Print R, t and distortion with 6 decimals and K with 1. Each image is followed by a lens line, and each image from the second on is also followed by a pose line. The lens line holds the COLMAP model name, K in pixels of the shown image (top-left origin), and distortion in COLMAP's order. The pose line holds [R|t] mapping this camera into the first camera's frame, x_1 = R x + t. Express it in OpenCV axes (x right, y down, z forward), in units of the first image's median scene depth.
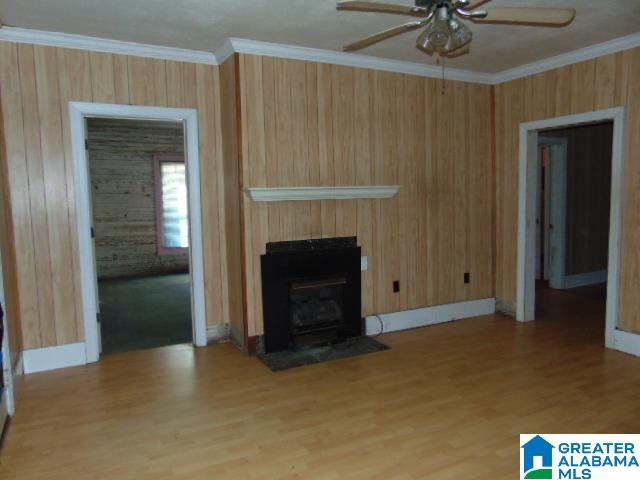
lens RADIAL K [[475.0, 0, 319.4], [0, 475.0, 239.1], [0, 0, 1]] dist [0.026085, 0.006333]
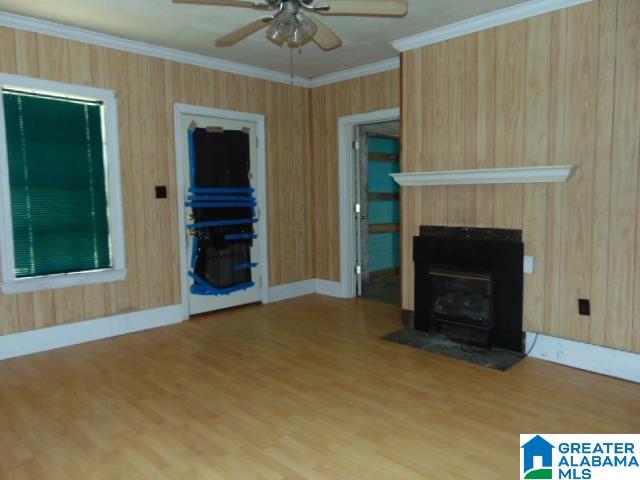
lens RADIAL K [[475.0, 0, 320.0], [0, 475.0, 235.7], [0, 0, 1]] dist [0.026085, 0.006333]
pose [[0.309904, 0.104559, -0.945001, 0.820280], [-0.078861, 0.993336, 0.084045, -0.040550], [0.947492, 0.048478, 0.316085, 0.461127]]
